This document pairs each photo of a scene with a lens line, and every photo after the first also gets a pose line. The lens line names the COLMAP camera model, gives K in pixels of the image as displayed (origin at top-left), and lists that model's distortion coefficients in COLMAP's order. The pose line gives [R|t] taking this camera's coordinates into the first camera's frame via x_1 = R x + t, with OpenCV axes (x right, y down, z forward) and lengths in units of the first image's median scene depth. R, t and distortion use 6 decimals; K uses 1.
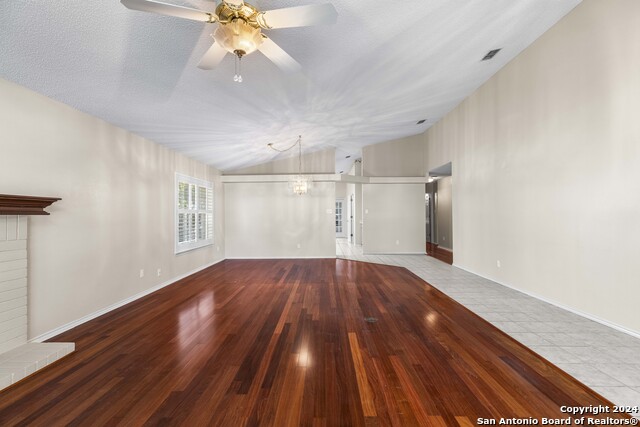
lens RADIAL K [[291.2, 0, 318.4], [0, 291.2, 211.9], [0, 0, 1]] dist [0.003045, -0.000028]
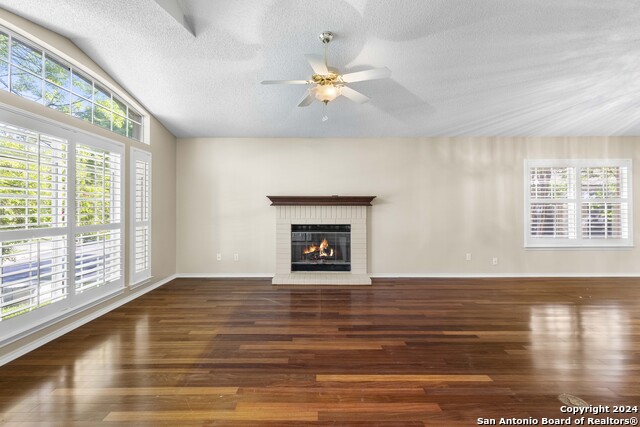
lens RADIAL K [[291.2, 0, 312.8], [0, 291.2, 203.3], [0, 0, 1]] dist [0.003045, -0.000028]
pose [[0.010251, -0.005339, -0.999933, 0.663994], [0.013645, 0.999893, -0.005199, -0.001272], [0.999854, -0.013591, 0.010323, 0.477227]]
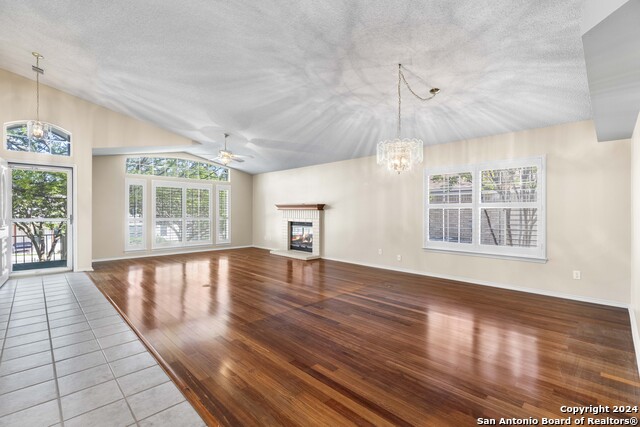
lens RADIAL K [[291.2, 0, 313.7], [0, 291.2, 216.2], [0, 0, 1]] dist [0.003045, -0.000028]
pose [[-0.708408, 0.018148, -0.705570, 0.766058], [0.010139, 0.999828, 0.015538, 0.017218], [0.705730, 0.003854, -0.708470, 2.218315]]
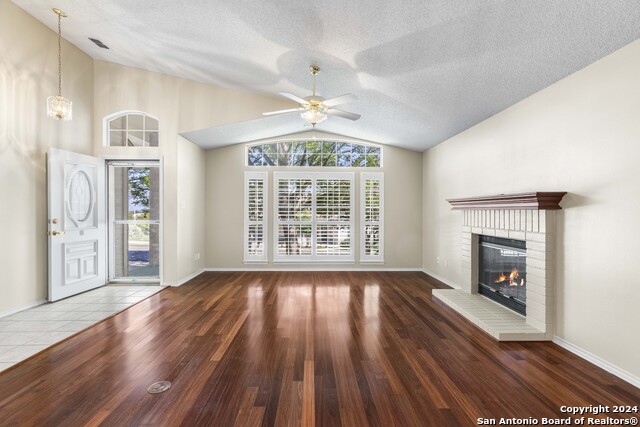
lens RADIAL K [[291.2, 0, 321.9], [0, 291.2, 211.0], [0, 0, 1]] dist [0.003045, -0.000028]
pose [[-0.998606, 0.006316, -0.052413, -0.114575], [0.007068, 0.999874, -0.014184, 0.017775], [0.052317, -0.014535, -0.998525, 1.496851]]
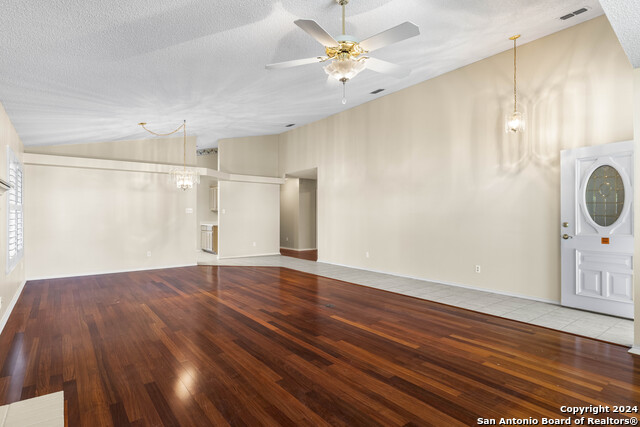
lens RADIAL K [[344.9, 0, 318.2], [0, 344.9, 212.8], [0, 0, 1]] dist [0.007497, 0.000009]
pose [[0.779766, 0.012457, 0.625947, -0.658957], [-0.013392, 0.999905, -0.003216, 0.006617], [-0.625928, -0.005875, 0.779859, -0.033538]]
